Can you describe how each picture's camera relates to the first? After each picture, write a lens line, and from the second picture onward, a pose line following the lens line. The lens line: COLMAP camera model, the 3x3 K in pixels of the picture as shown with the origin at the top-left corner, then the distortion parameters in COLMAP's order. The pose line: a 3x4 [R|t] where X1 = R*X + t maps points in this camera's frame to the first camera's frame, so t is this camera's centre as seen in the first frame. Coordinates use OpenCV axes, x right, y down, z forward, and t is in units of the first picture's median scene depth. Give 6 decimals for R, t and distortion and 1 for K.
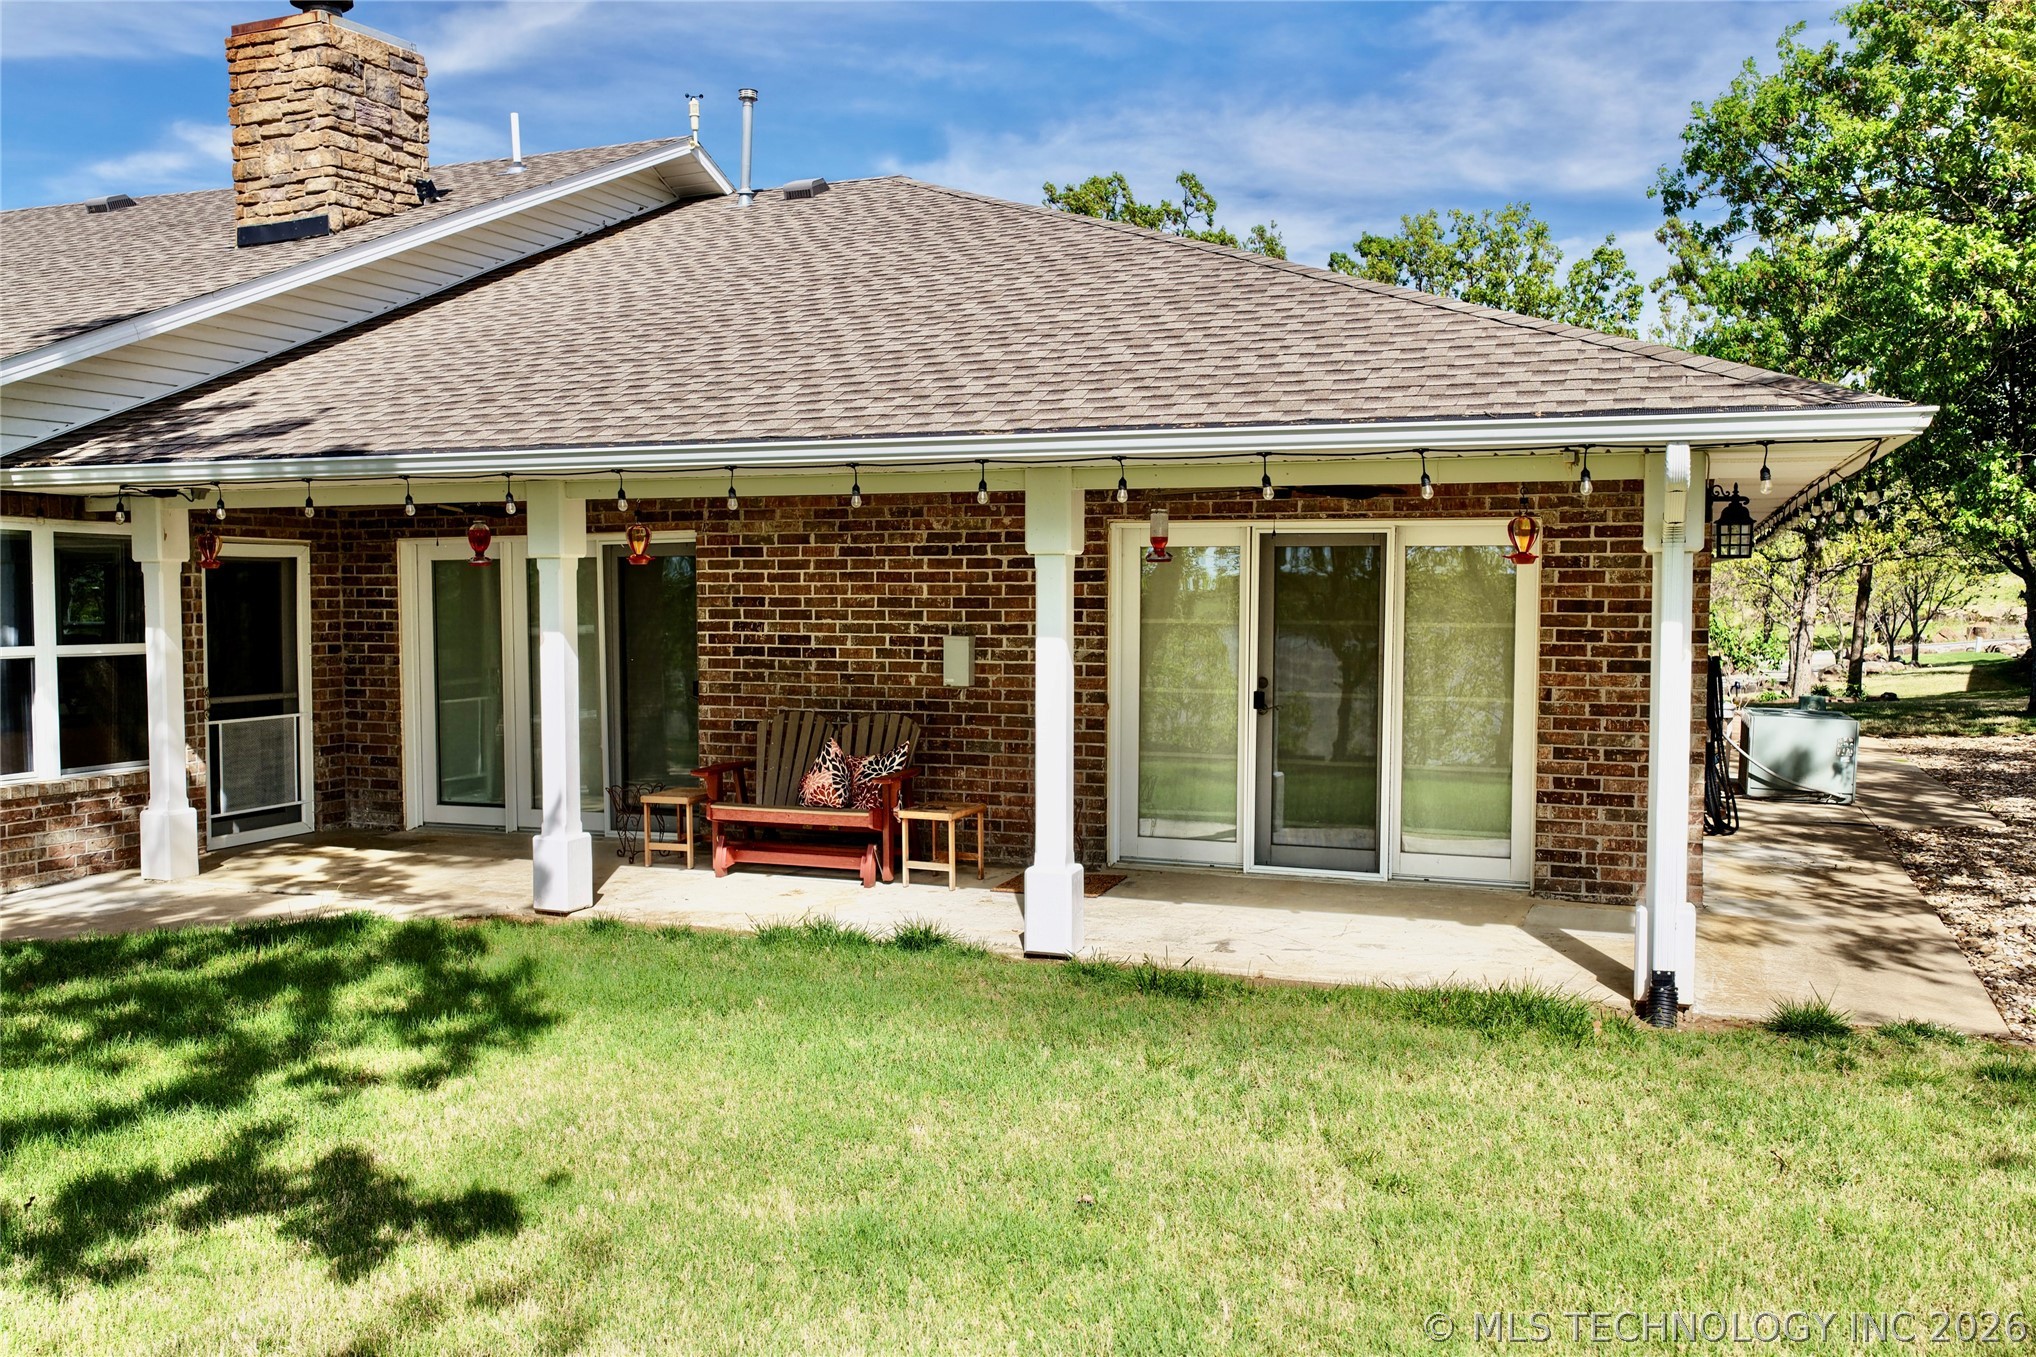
lens RADIAL K [[1689.0, 0, 1022.6], [0, 1689.0, 673.3], [0, 0, 1]] dist [-0.017006, 0.039098]
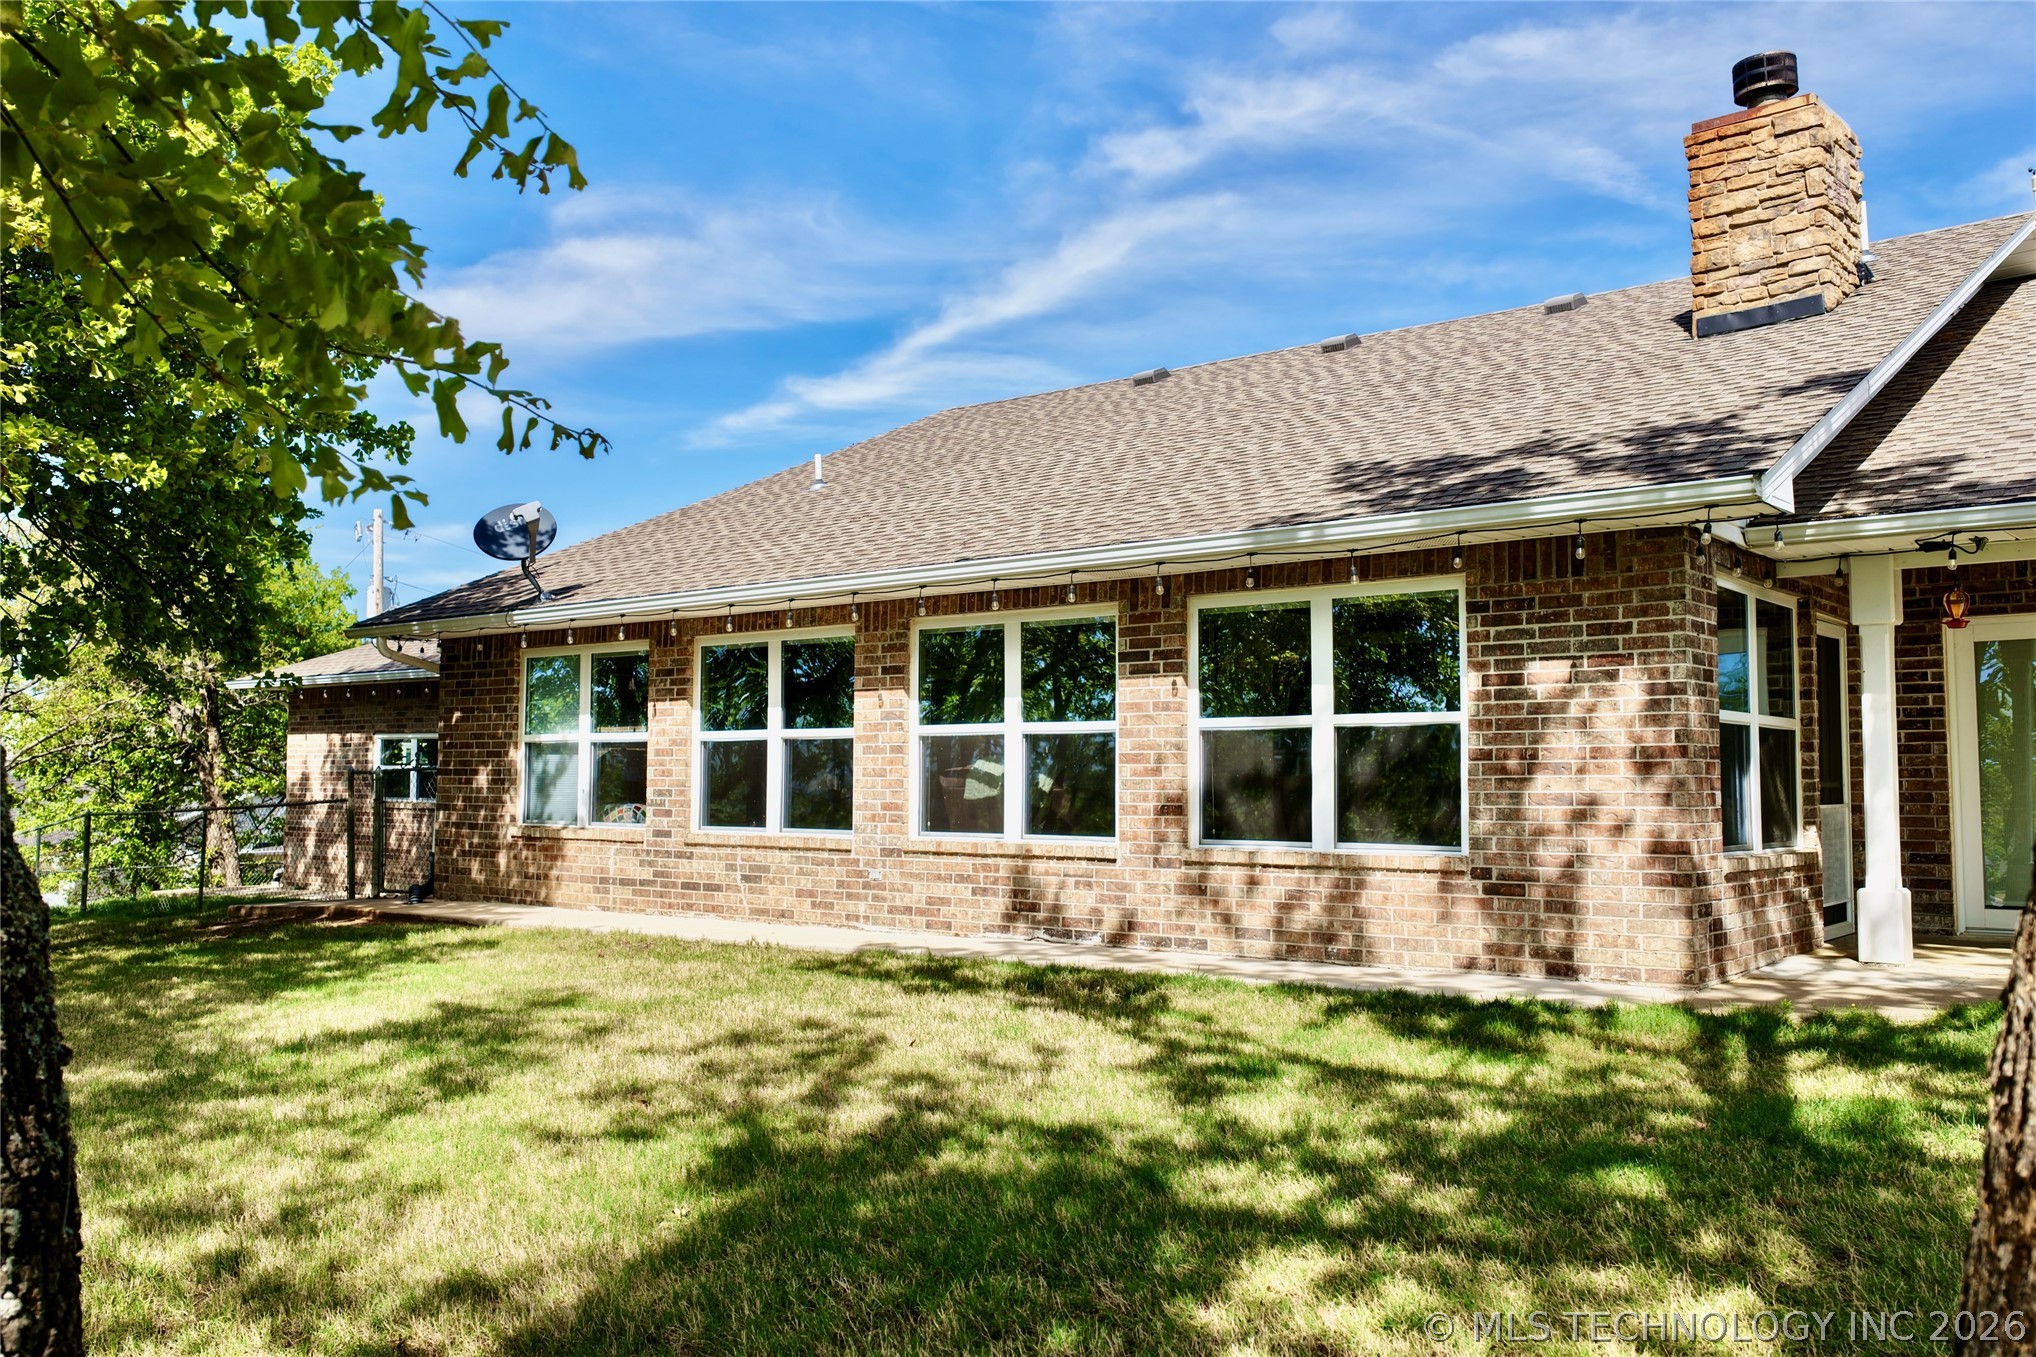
lens RADIAL K [[1689.0, 0, 1022.6], [0, 1689.0, 673.3], [0, 0, 1]] dist [-0.017006, 0.039098]
pose [[0.951749, -0.021835, -0.306101, -0.555080], [-0.014457, 0.993168, -0.115797, 0.064164], [0.306538, 0.114635, 0.944930, -0.034172]]
